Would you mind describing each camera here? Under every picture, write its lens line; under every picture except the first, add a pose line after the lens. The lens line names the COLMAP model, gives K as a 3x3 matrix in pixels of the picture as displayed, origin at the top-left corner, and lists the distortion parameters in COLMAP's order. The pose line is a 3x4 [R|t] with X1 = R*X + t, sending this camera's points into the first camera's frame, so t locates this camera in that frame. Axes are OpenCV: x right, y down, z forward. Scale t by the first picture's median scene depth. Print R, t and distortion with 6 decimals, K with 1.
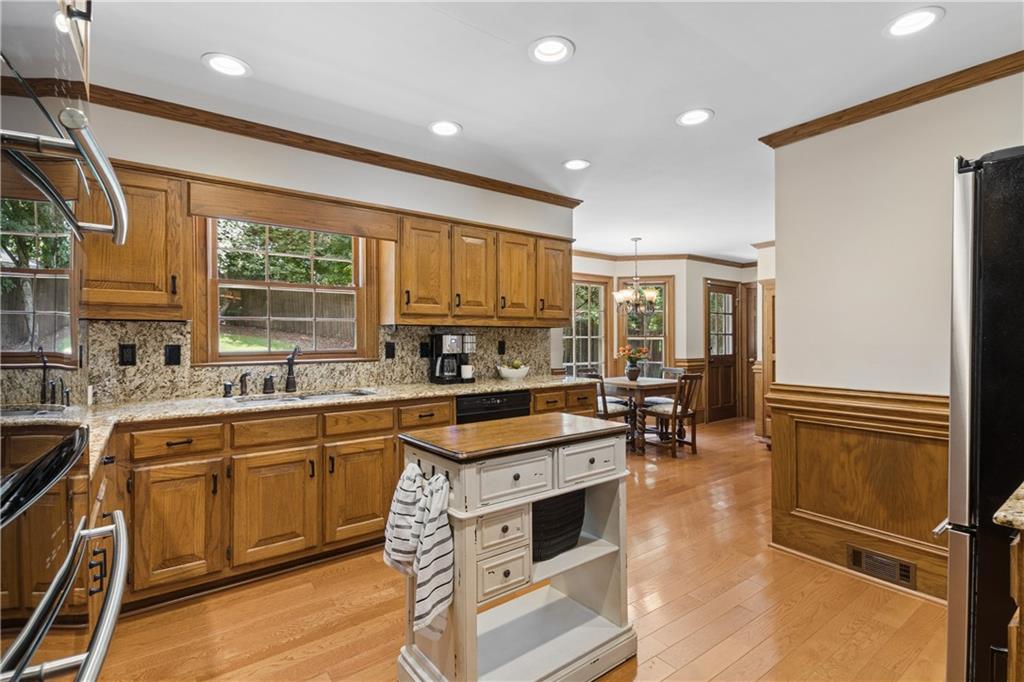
lens RADIAL K [[456.6, 0, 518.1], [0, 456.6, 340.1], [0, 0, 1]] dist [0.001421, 0.000045]
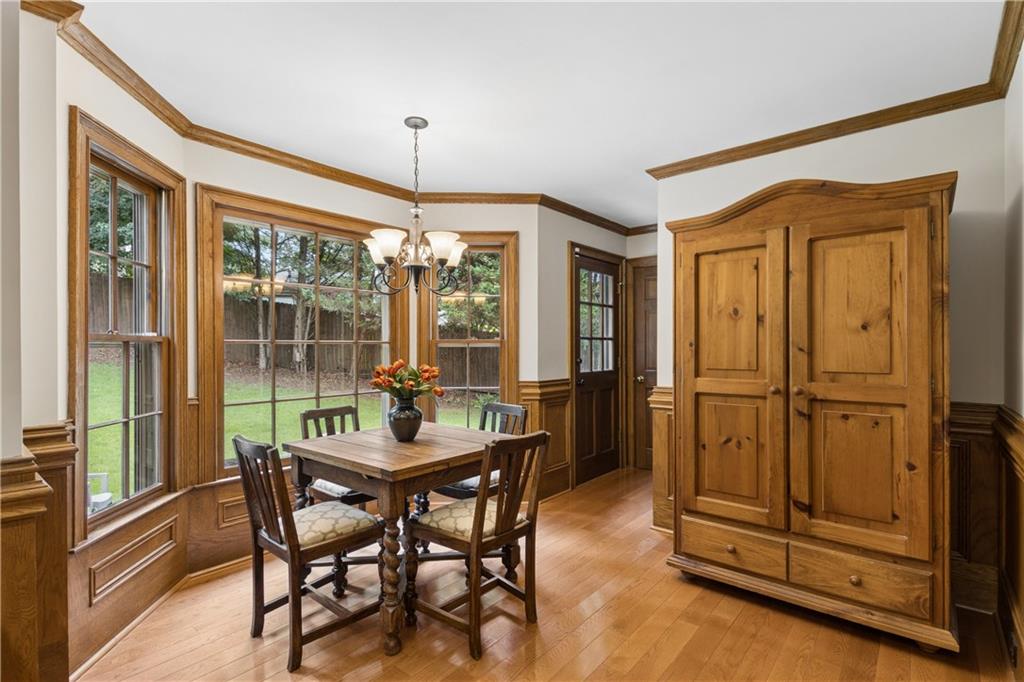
lens RADIAL K [[480.6, 0, 512.0], [0, 480.6, 344.2], [0, 0, 1]] dist [-0.002224, 0.000012]
pose [[0.972784, 0.003380, 0.231688, 0.191012], [-0.002439, 0.999988, -0.004350, -0.001837], [-0.231700, 0.003667, 0.972780, 0.411140]]
